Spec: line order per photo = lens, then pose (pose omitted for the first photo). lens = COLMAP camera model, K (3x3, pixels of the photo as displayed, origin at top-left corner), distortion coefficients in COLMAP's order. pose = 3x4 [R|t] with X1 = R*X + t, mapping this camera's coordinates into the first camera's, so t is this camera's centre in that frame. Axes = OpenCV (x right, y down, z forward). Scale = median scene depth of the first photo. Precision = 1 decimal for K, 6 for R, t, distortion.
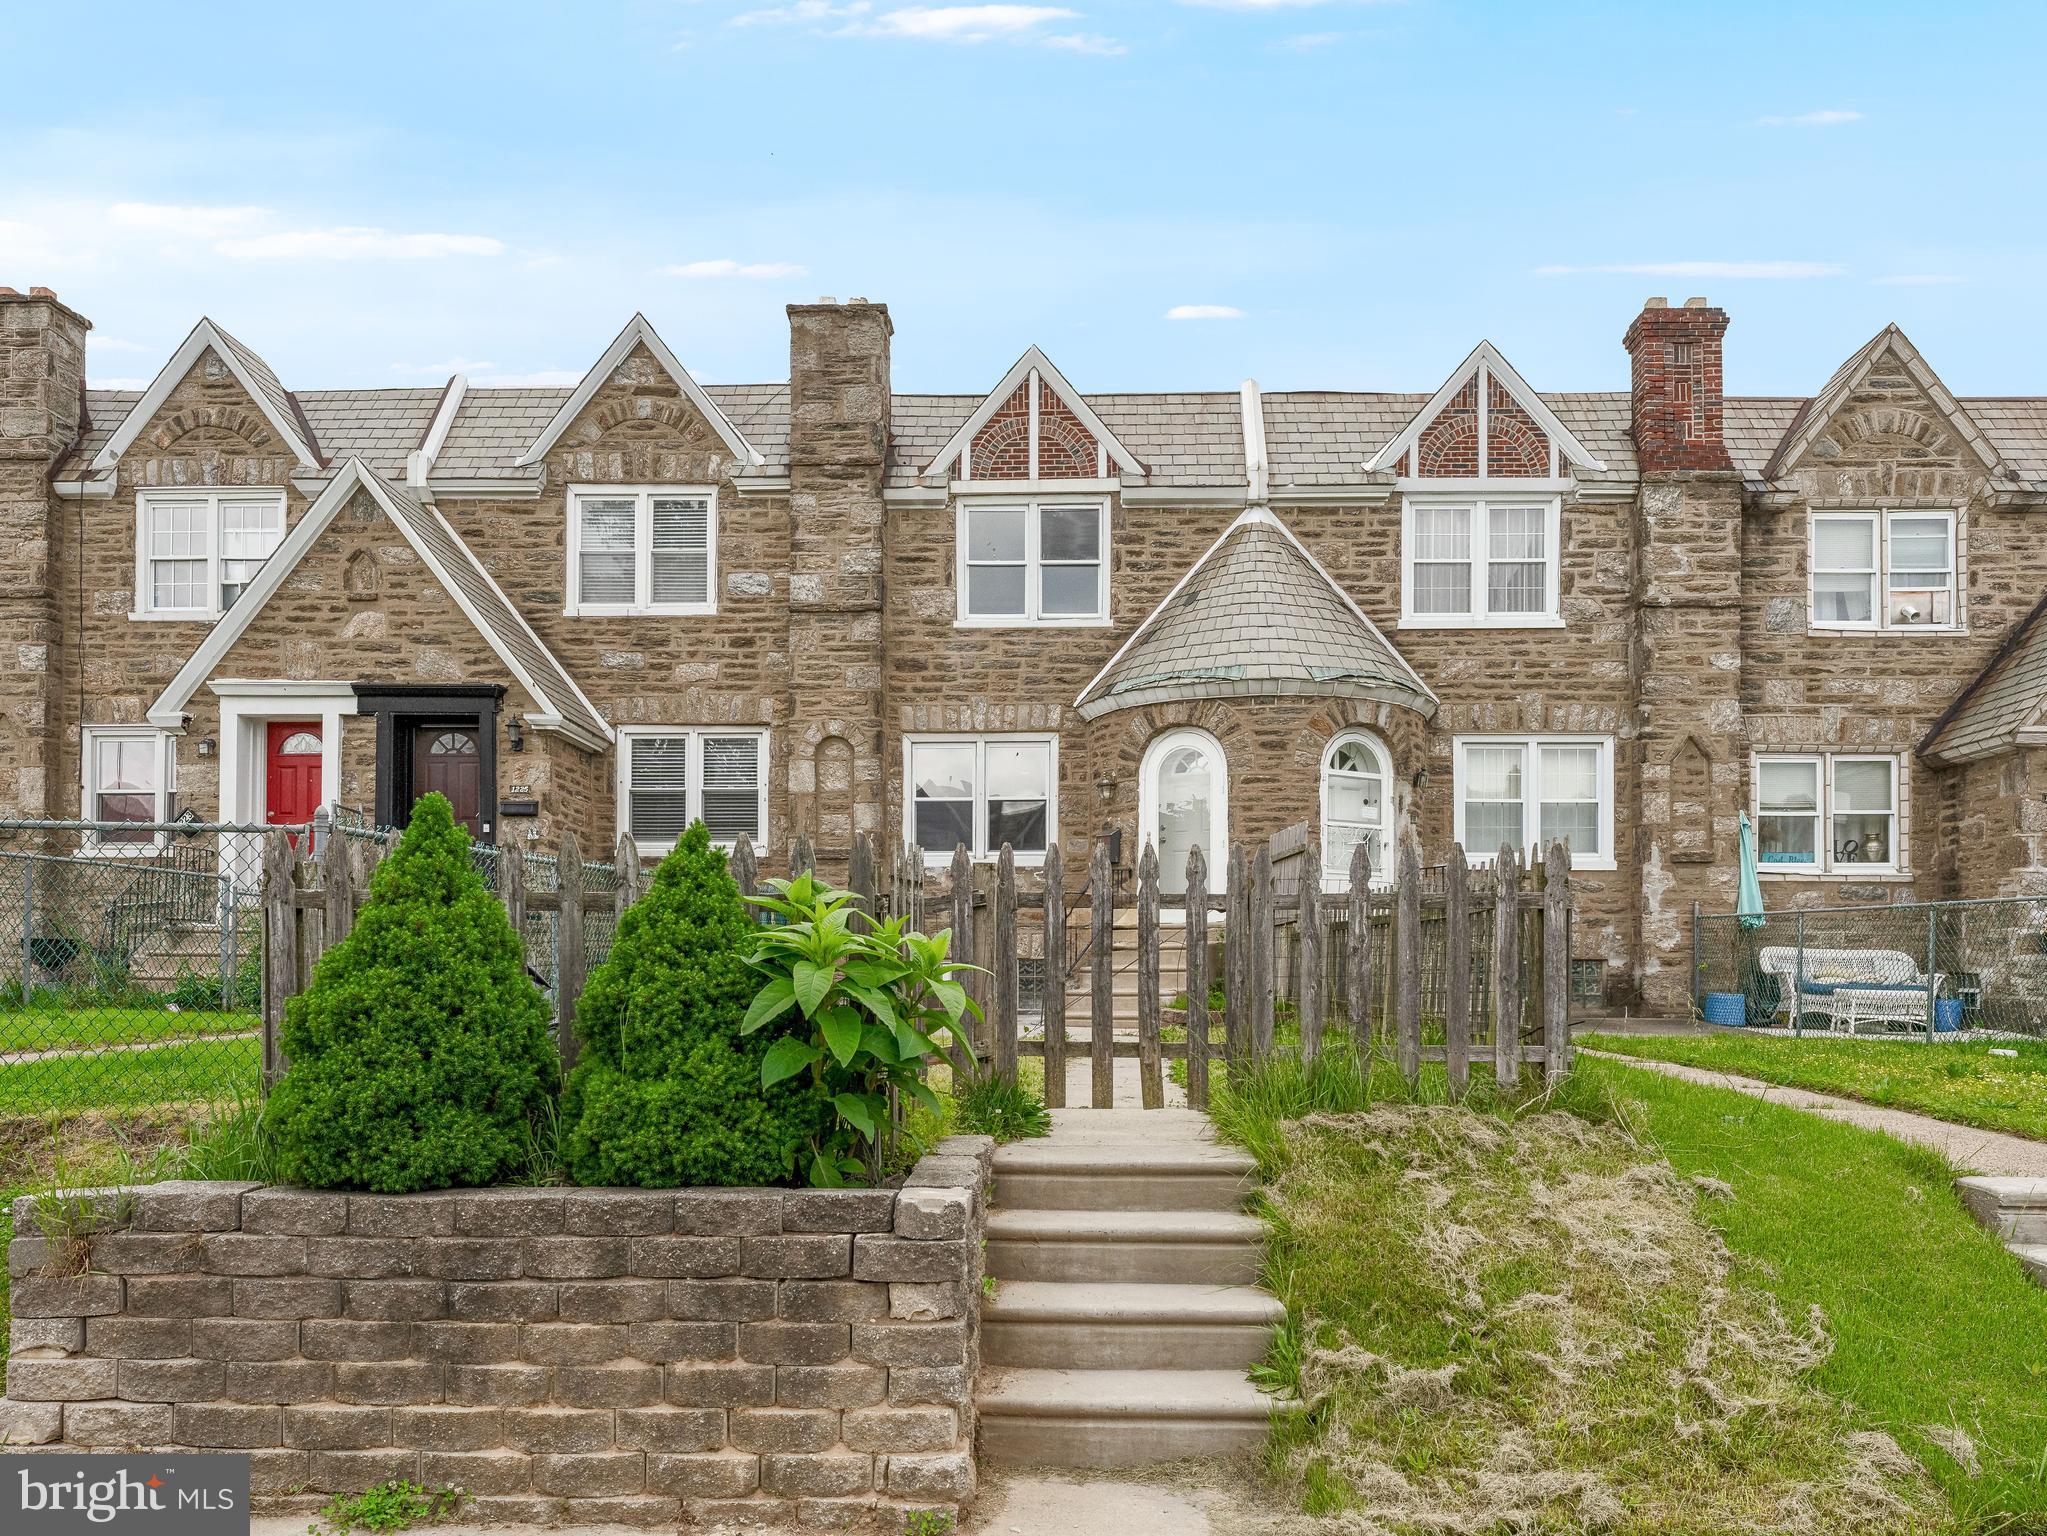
lens RADIAL K [[1253.6, 0, 1024.7], [0, 1253.6, 774.0], [0, 0, 1]] dist [0.002002, 0.000200]
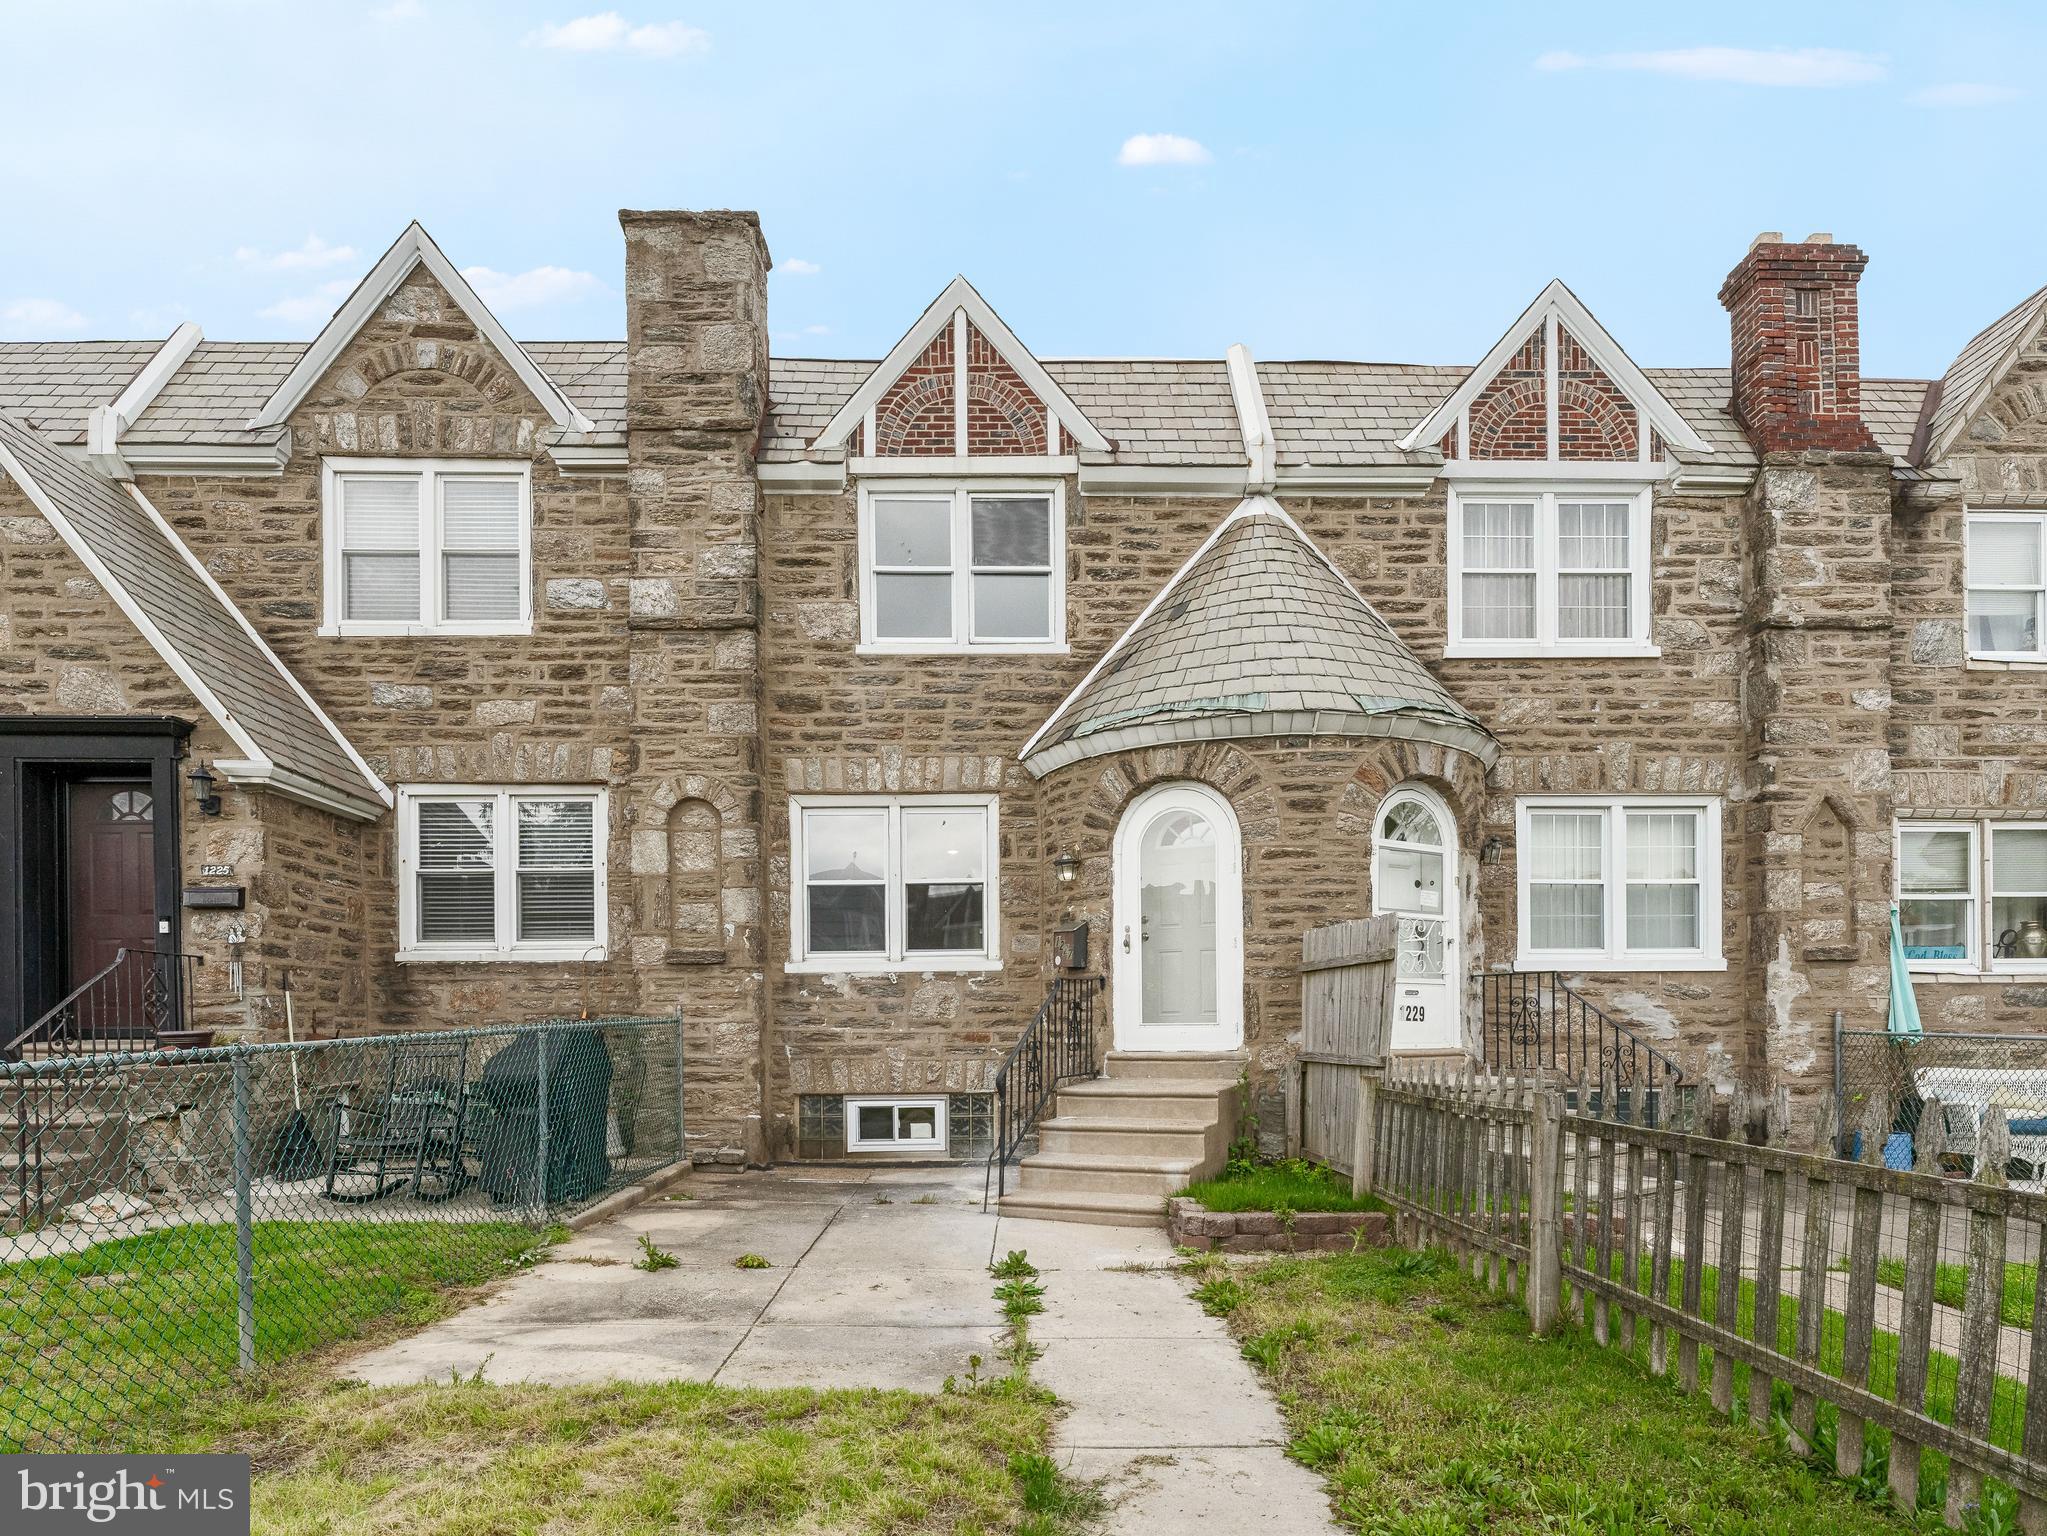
lens RADIAL K [[1011.5, 0, 1094.9], [0, 1011.5, 932.4], [0, 0, 1]] dist [-0.000351, 0.000178]
pose [[0.989345, -0.011013, 0.145170, -0.005062], [0.000910, 0.997583, 0.069479, 0.008037], [-0.145584, -0.068607, 0.986964, 0.382497]]
